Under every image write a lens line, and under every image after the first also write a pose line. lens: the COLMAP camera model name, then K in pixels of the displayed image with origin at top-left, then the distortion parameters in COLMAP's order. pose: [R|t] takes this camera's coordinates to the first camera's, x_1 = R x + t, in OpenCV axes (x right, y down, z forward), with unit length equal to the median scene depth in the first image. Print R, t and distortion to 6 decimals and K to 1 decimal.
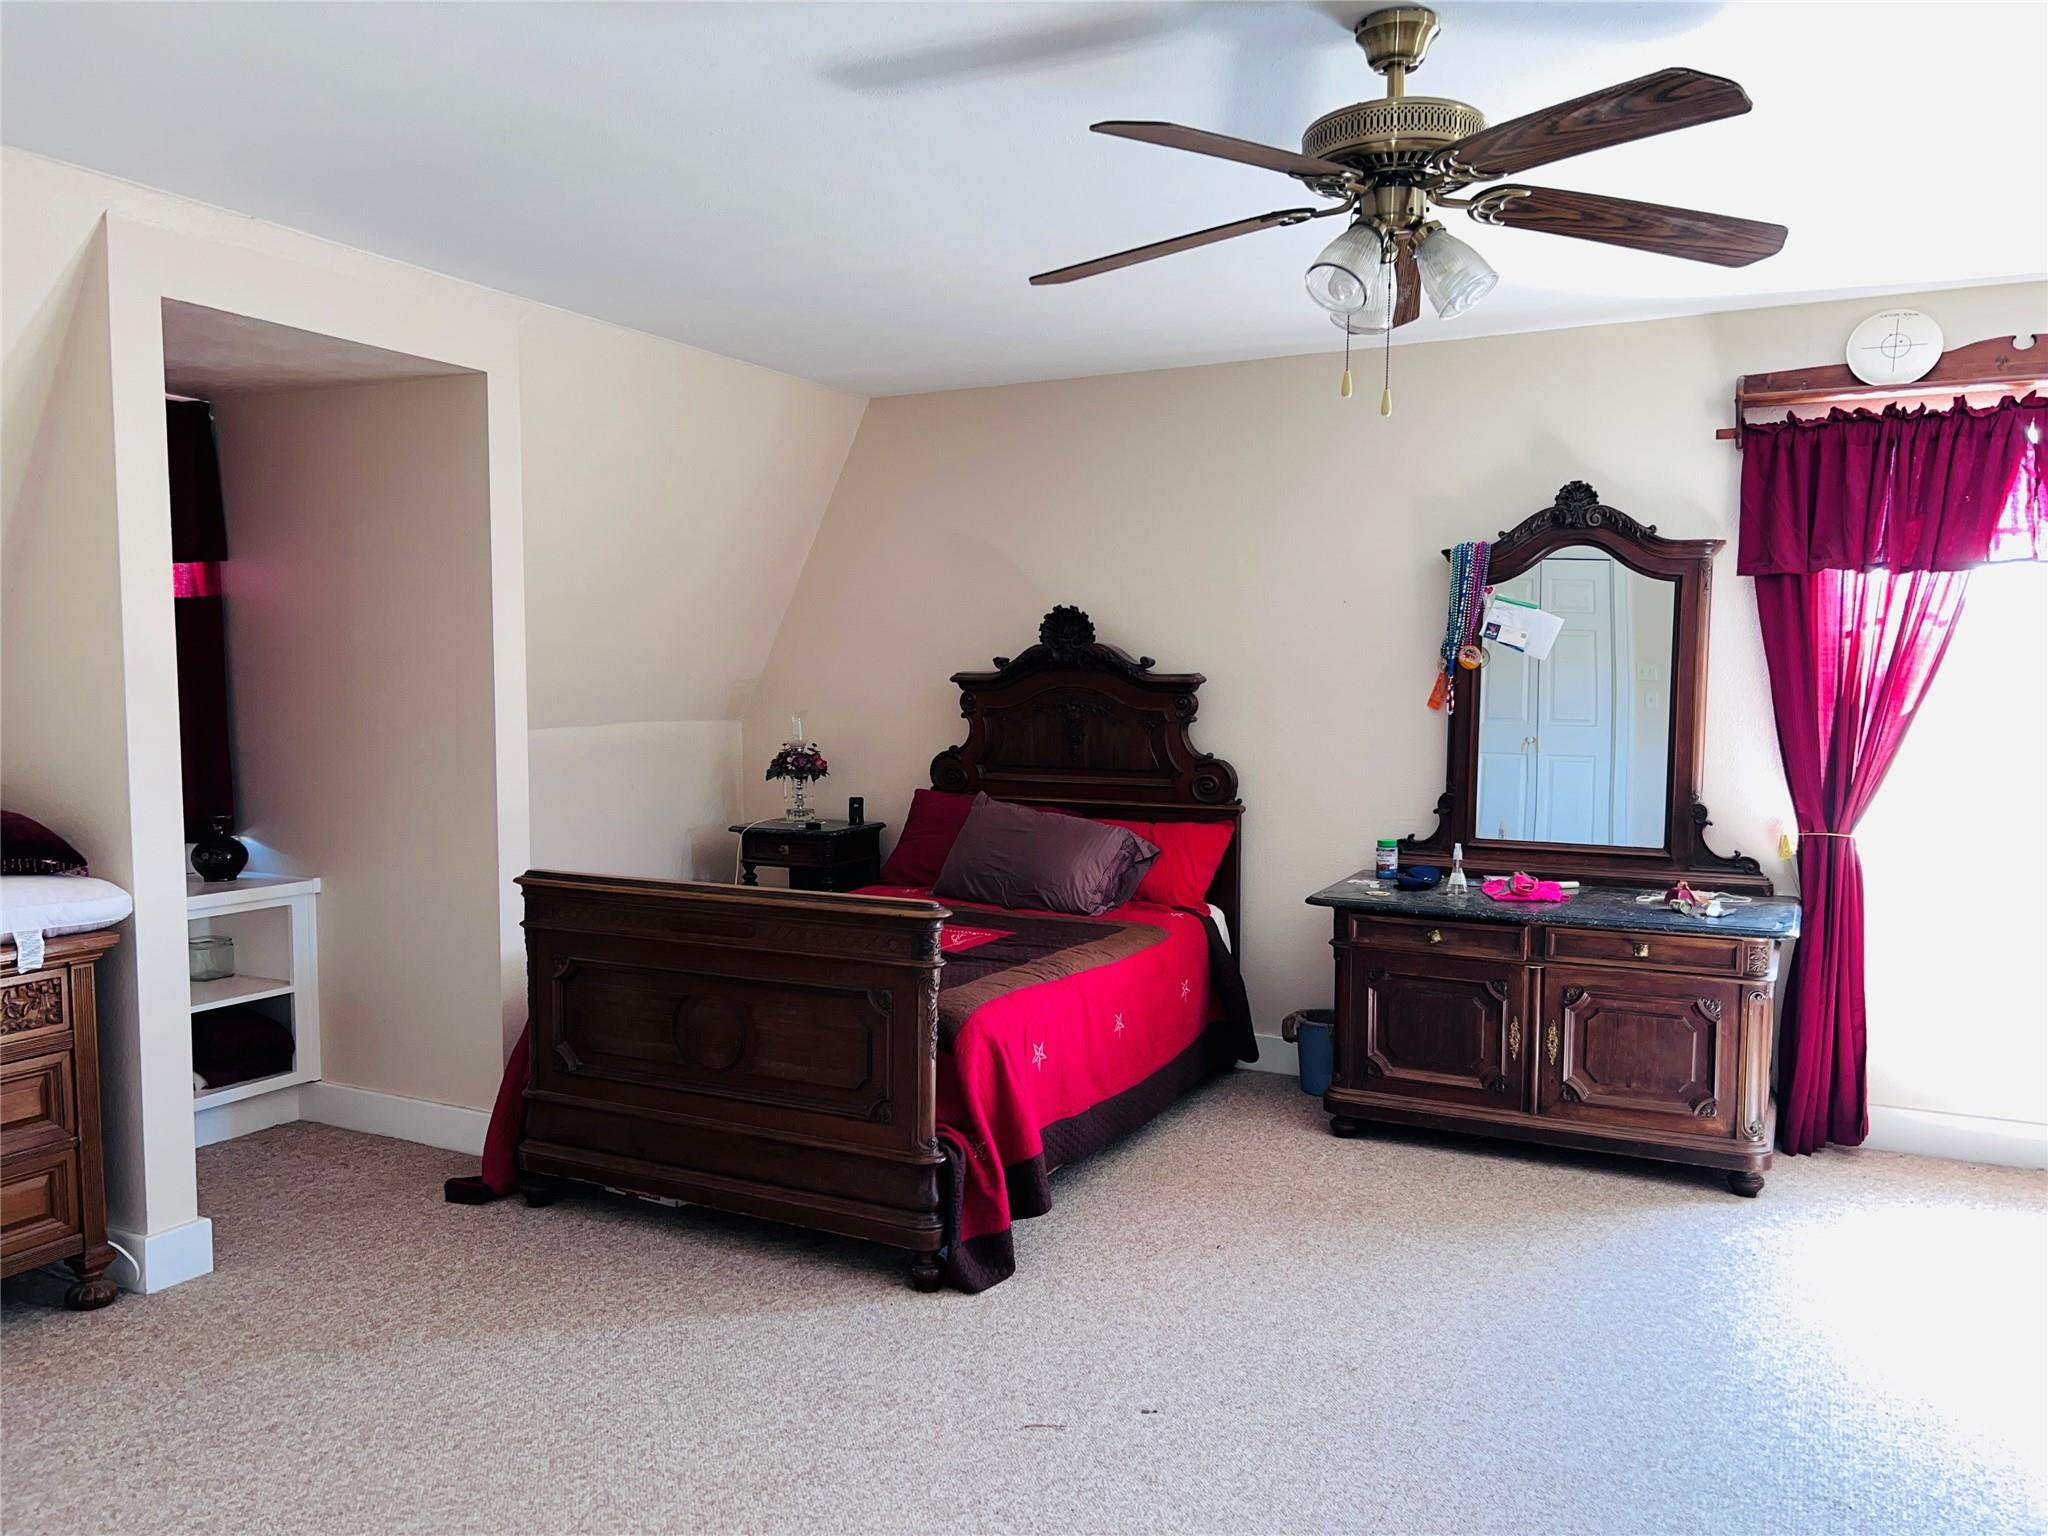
lens RADIAL K [[1517.6, 0, 1024.0], [0, 1517.6, 768.0], [0, 0, 1]] dist [0.001186, -0.001531]
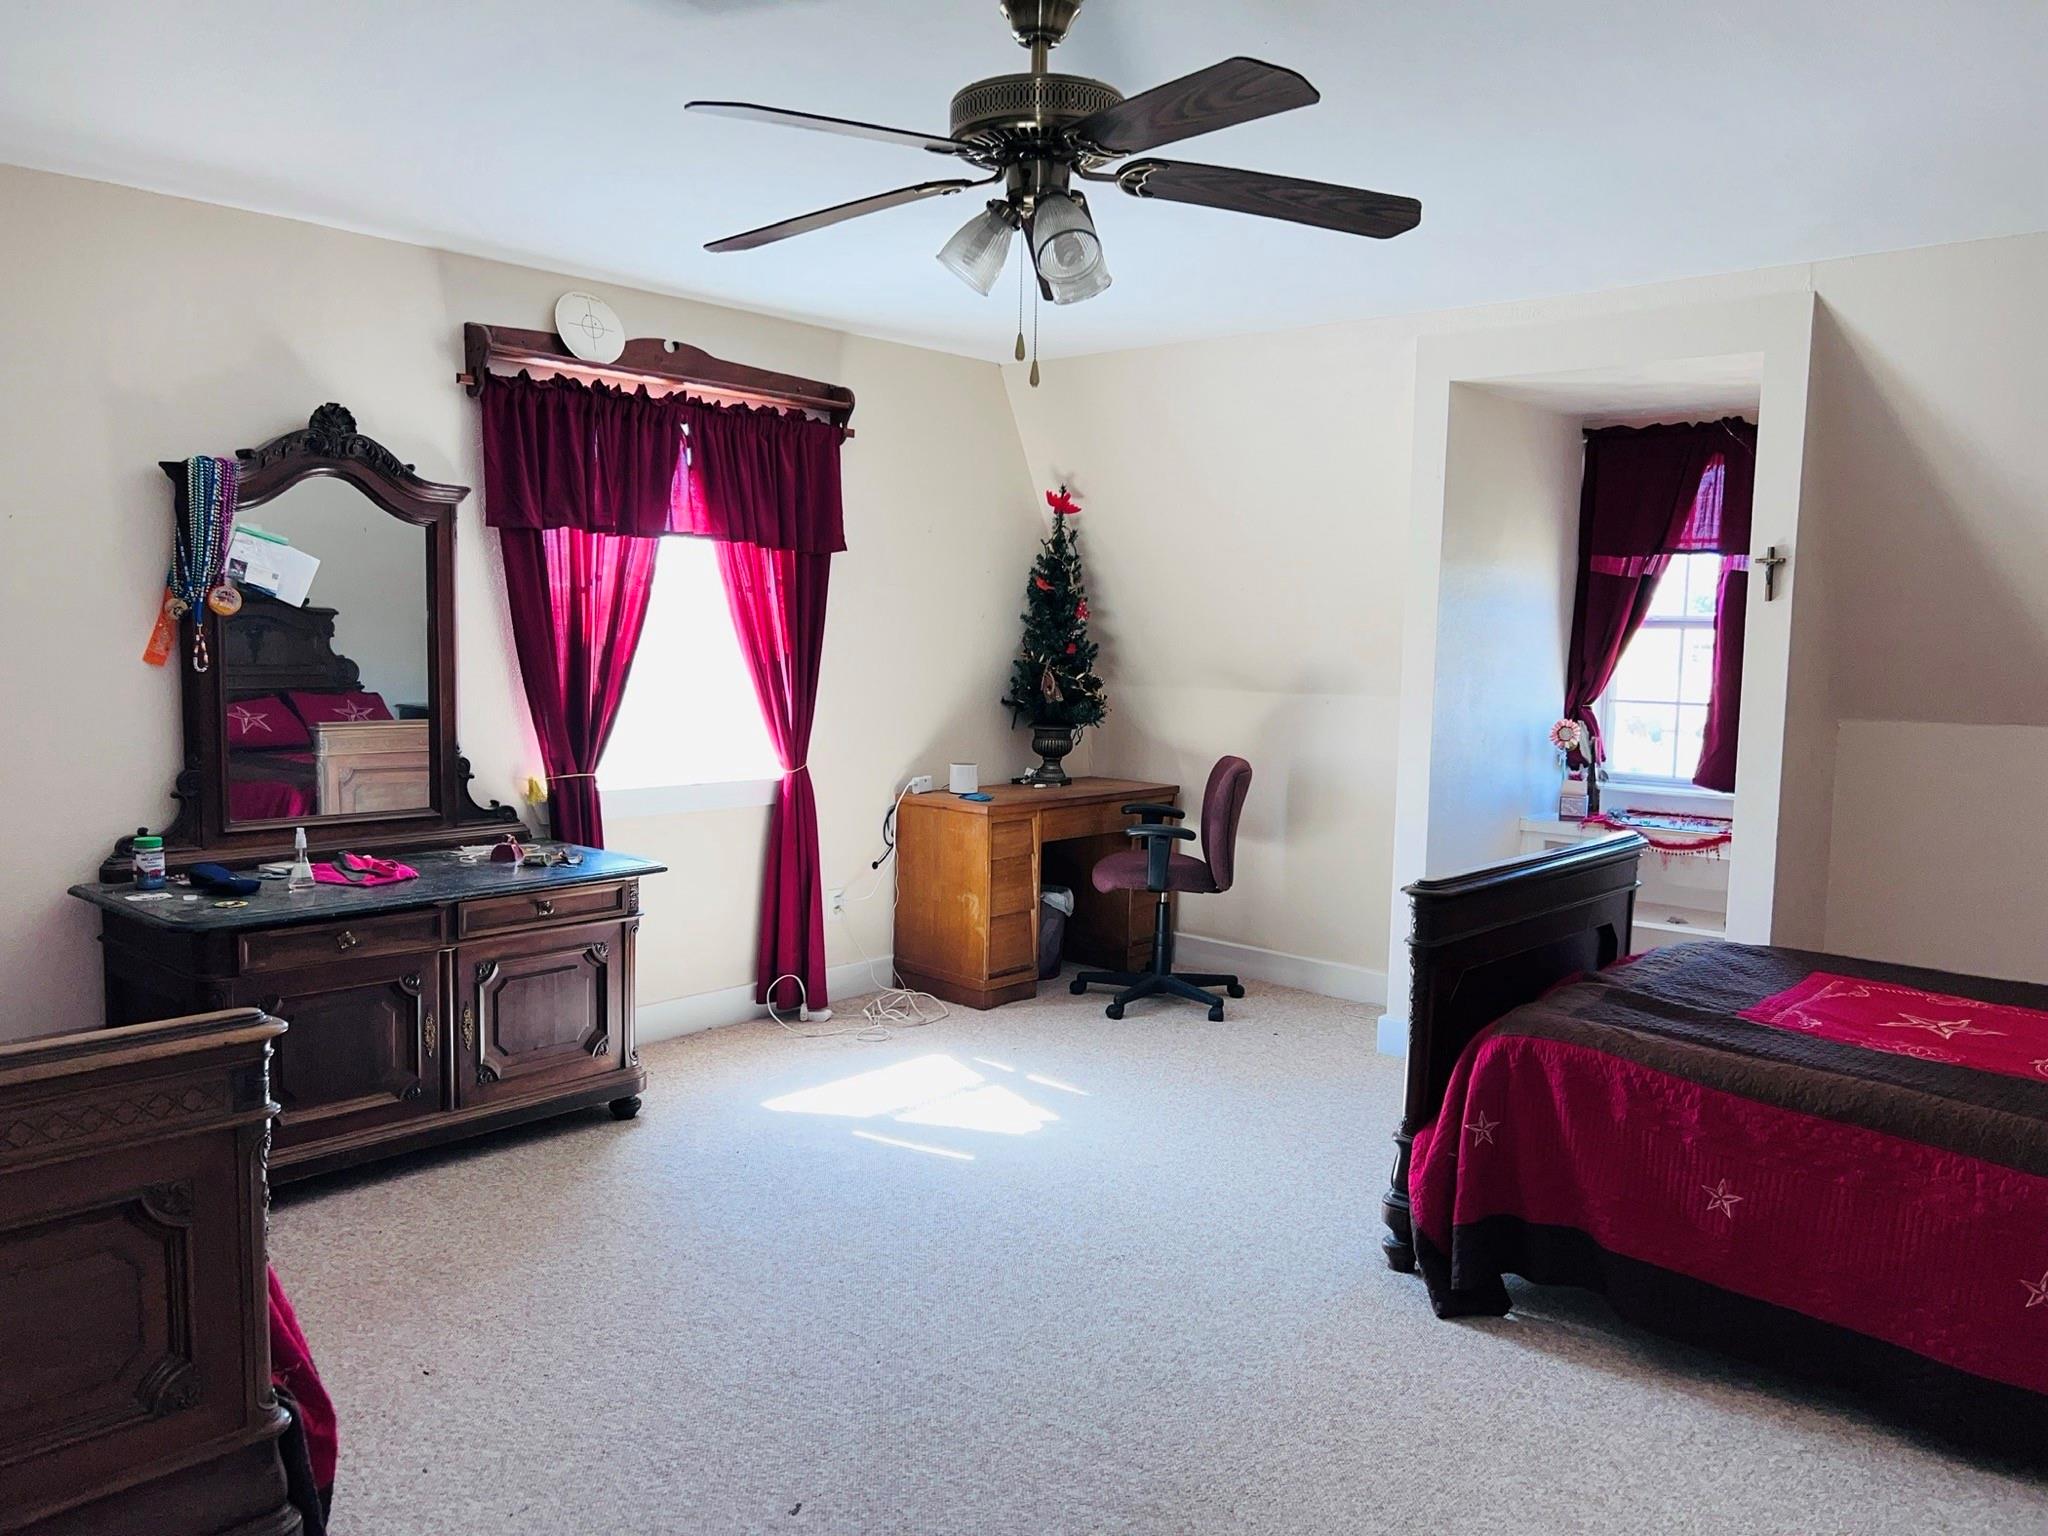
lens RADIAL K [[1537.6, 0, 1024.0], [0, 1537.6, 768.0], [0, 0, 1]] dist [-0.005379, -0.000237]
pose [[0.234691, -0.087439, 0.968129, -0.449701], [0.039674, 0.995978, 0.080336, -0.036412], [-0.971260, 0.019555, 0.237217, 0.433630]]
